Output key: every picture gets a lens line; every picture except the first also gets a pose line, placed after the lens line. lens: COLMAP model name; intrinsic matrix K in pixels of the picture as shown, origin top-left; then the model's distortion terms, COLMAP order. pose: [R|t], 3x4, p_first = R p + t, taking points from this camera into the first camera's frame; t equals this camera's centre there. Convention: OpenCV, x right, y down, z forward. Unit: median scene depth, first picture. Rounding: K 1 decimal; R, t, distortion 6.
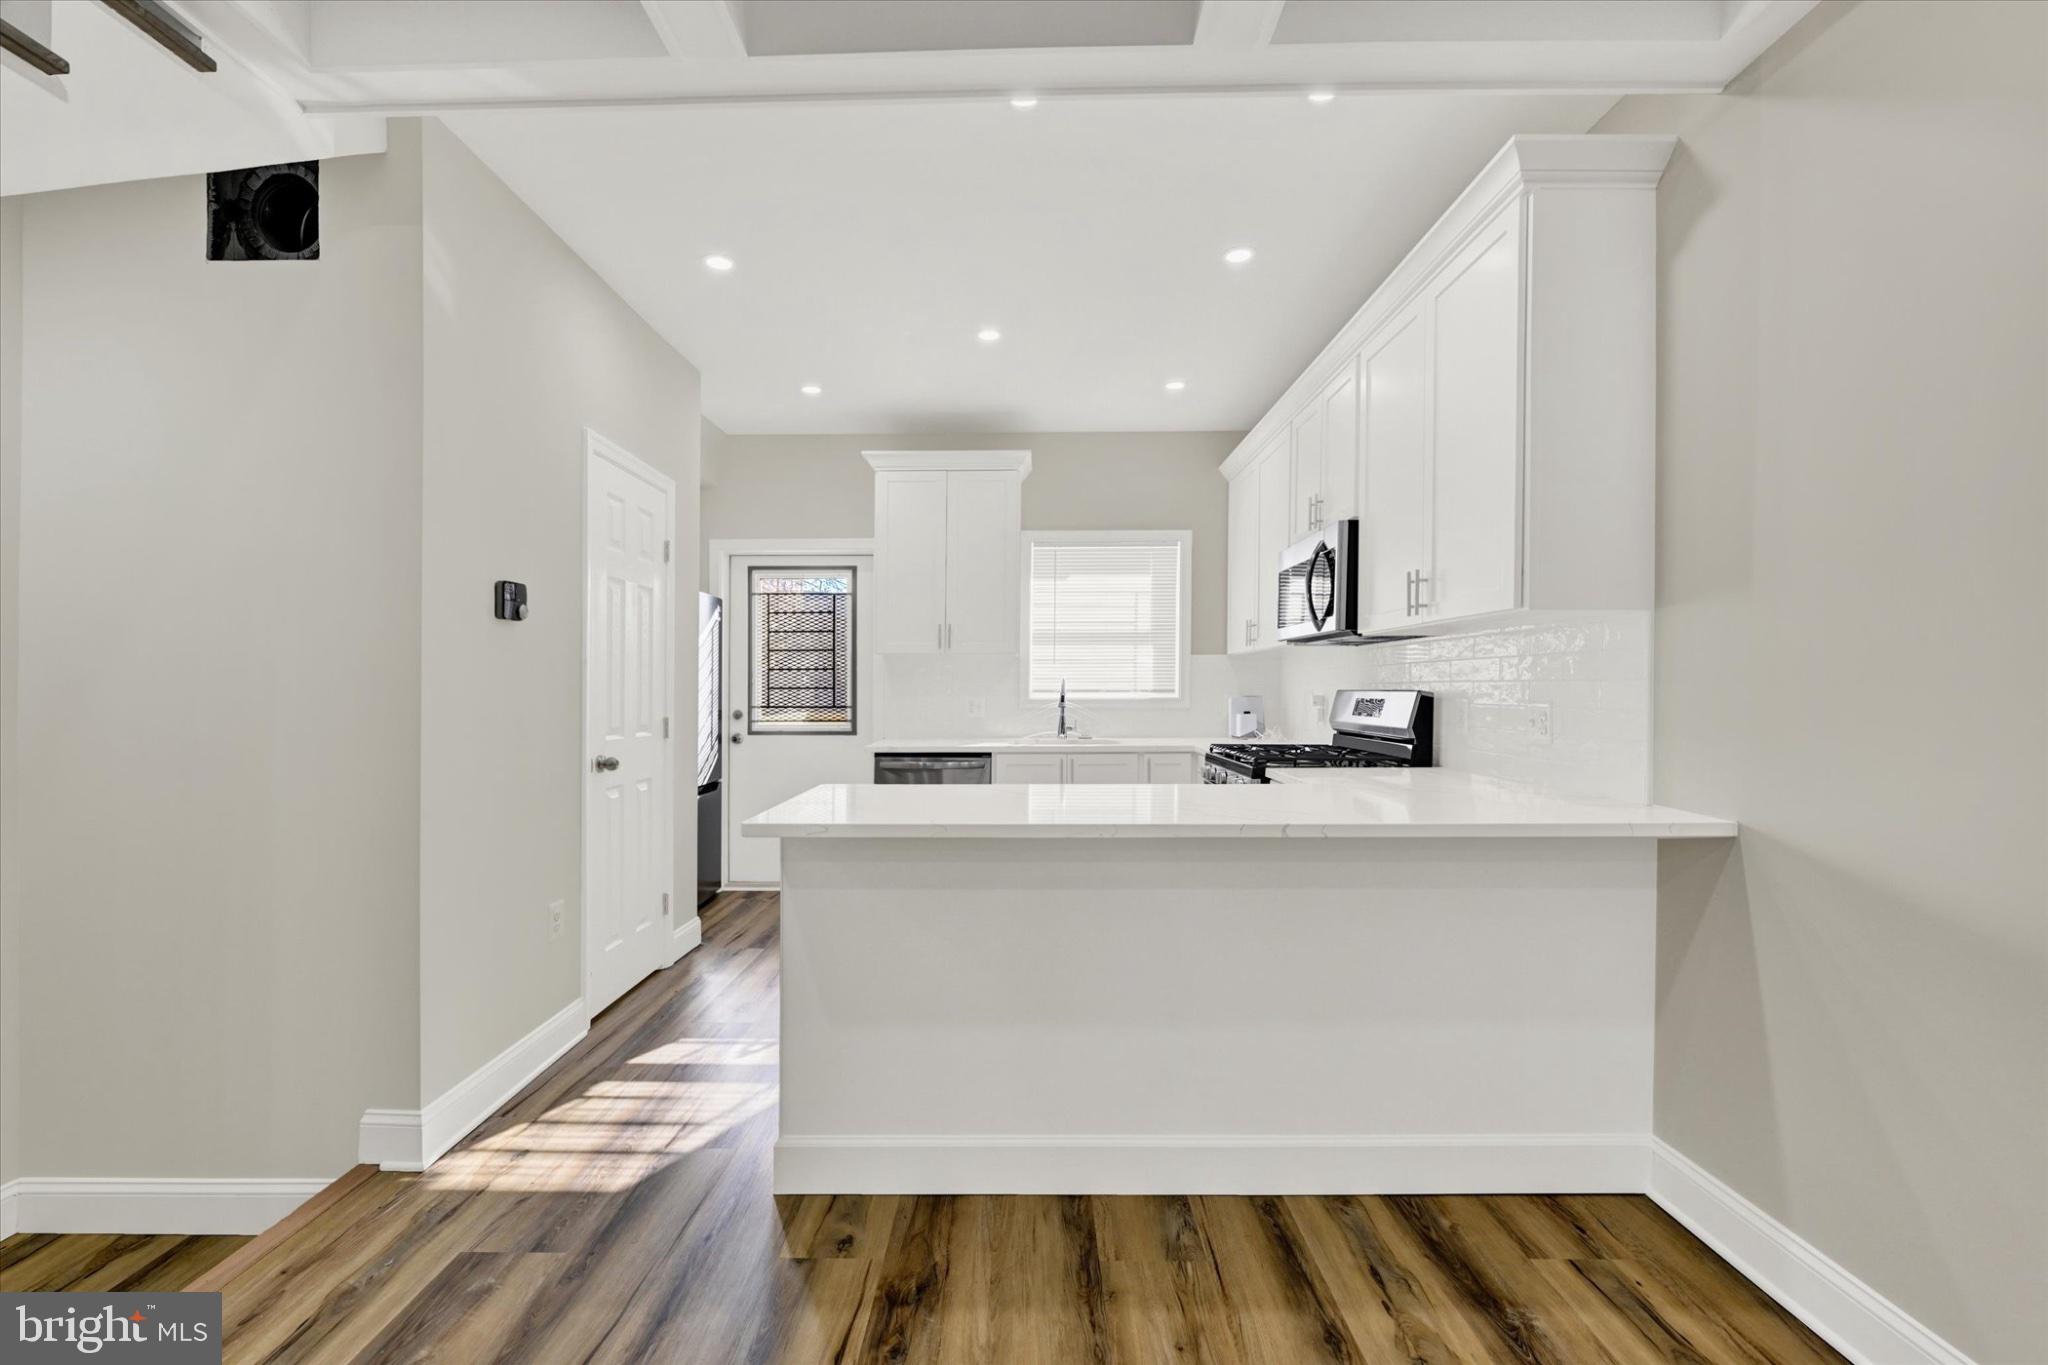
lens RADIAL K [[820.8, 0, 1023.7], [0, 820.8, 692.6], [0, 0, 1]] dist [-0.003487, 0.000612]
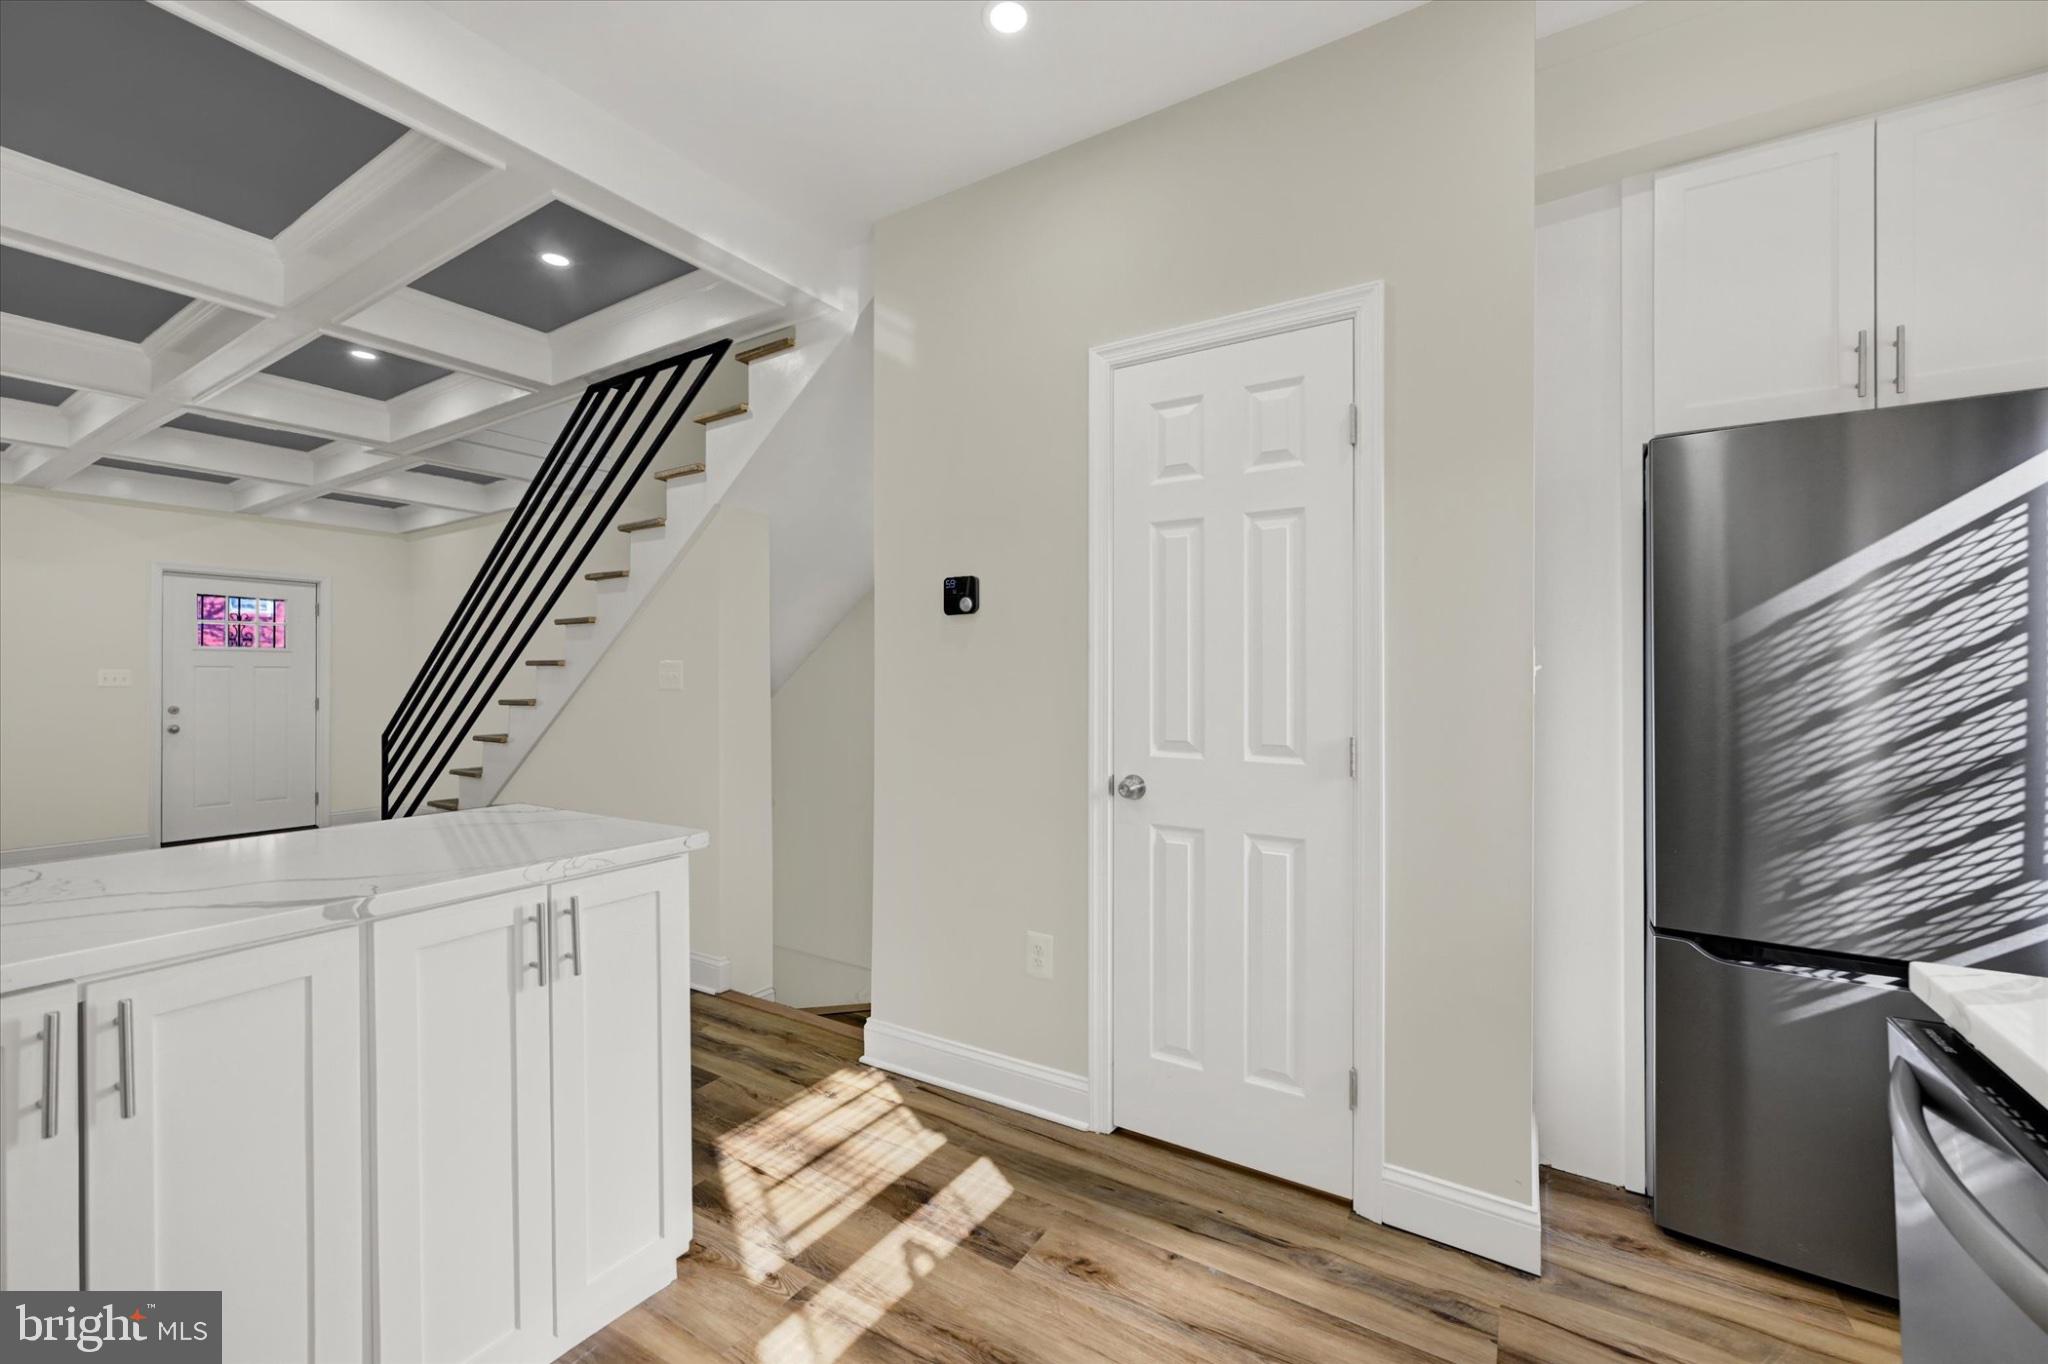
lens RADIAL K [[820.8, 0, 1012.4], [0, 820.8, 668.7], [0, 0, 1]] dist [-0.003487, 0.000612]
pose [[-0.529817, -0.002310, -0.848109, 0.100540], [0.002289, 0.999989, -0.004154, -0.009709], [0.848109, -0.004142, -0.529806, 0.836448]]
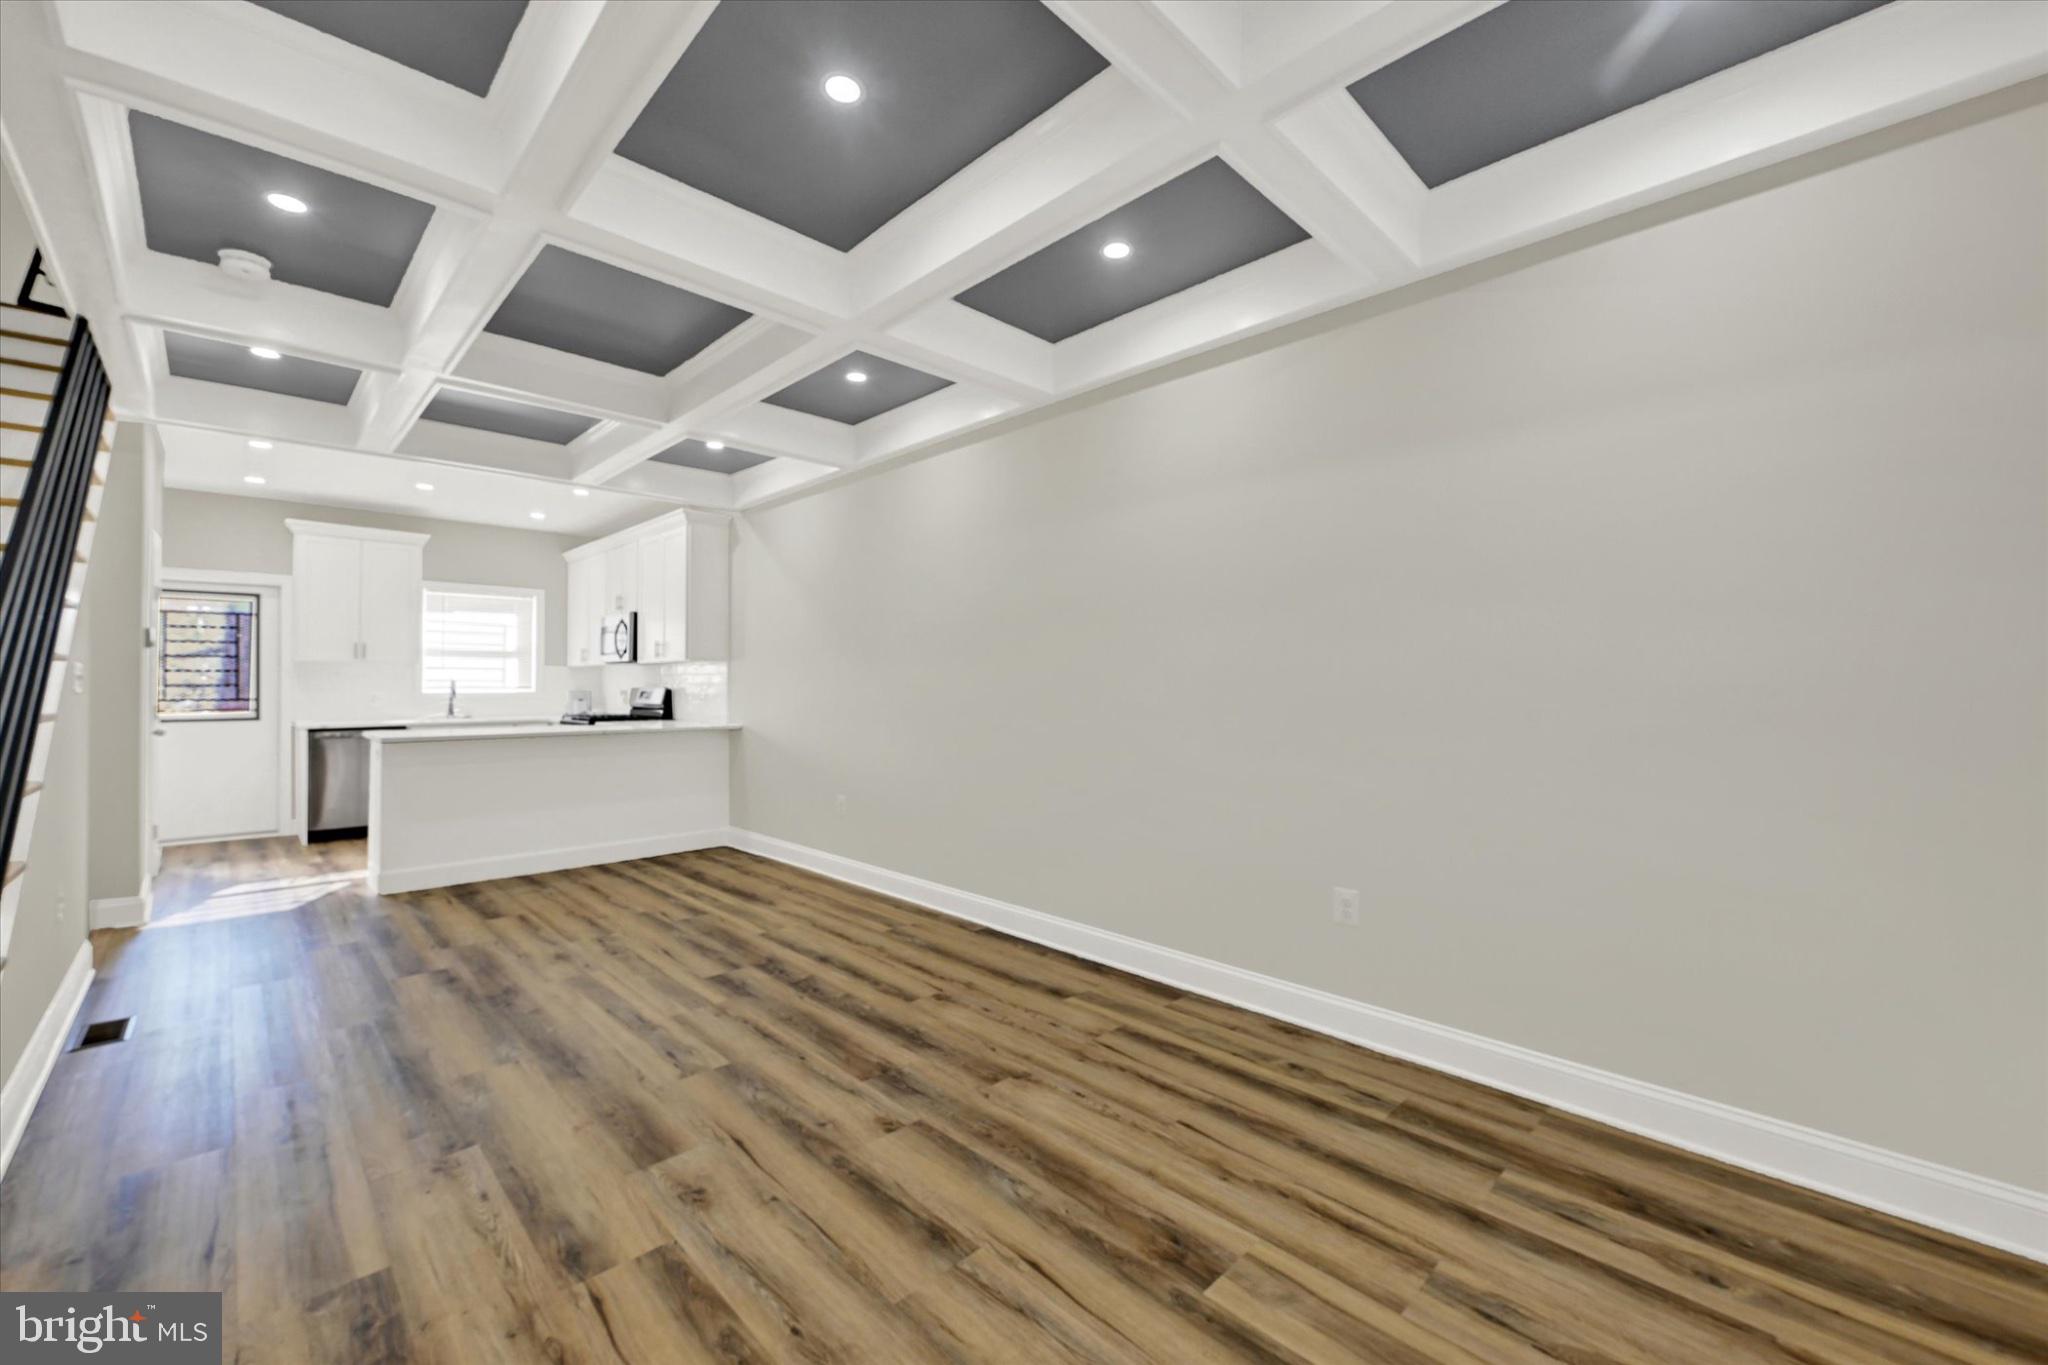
lens RADIAL K [[820.8, 0, 1021.7], [0, 820.8, 685.3], [0, 0, 1]] dist [-0.003487, 0.000612]
pose [[0.713852, 0.002035, 0.700294, -0.273238], [0.001780, 0.999987, -0.004721, 0.003234], [-0.700294, 0.004616, 0.713839, -0.878471]]
